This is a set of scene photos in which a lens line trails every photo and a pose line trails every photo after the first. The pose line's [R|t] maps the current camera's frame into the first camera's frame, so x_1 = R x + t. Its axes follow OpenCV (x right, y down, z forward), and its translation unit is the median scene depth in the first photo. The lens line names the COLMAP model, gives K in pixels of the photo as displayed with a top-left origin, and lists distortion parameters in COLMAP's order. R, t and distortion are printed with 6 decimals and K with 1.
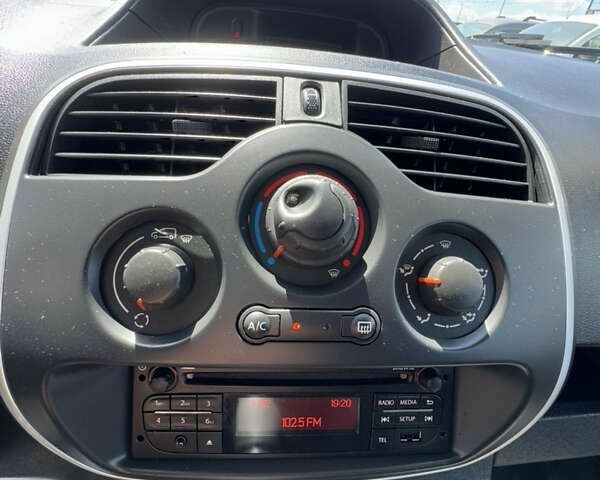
lens RADIAL K [[318.8, 0, 301.3], [0, 318.8, 237.3], [0, 0, 1]] dist [-0.001628, -0.000274]
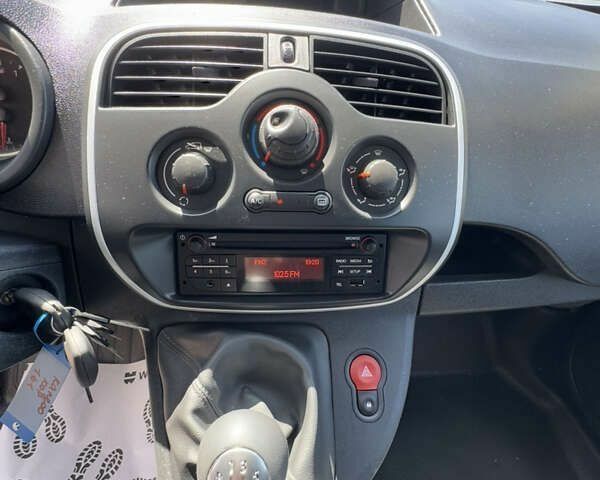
lens RADIAL K [[318.8, 0, 301.3], [0, 318.8, 237.3], [0, 0, 1]] dist [-0.001628, -0.000274]
pose [[0.999761, -0.017227, 0.013479, 0.058674], [0.014923, 0.987719, 0.155523, 0.177043], [-0.015993, -0.155285, 0.987740, -0.555078]]
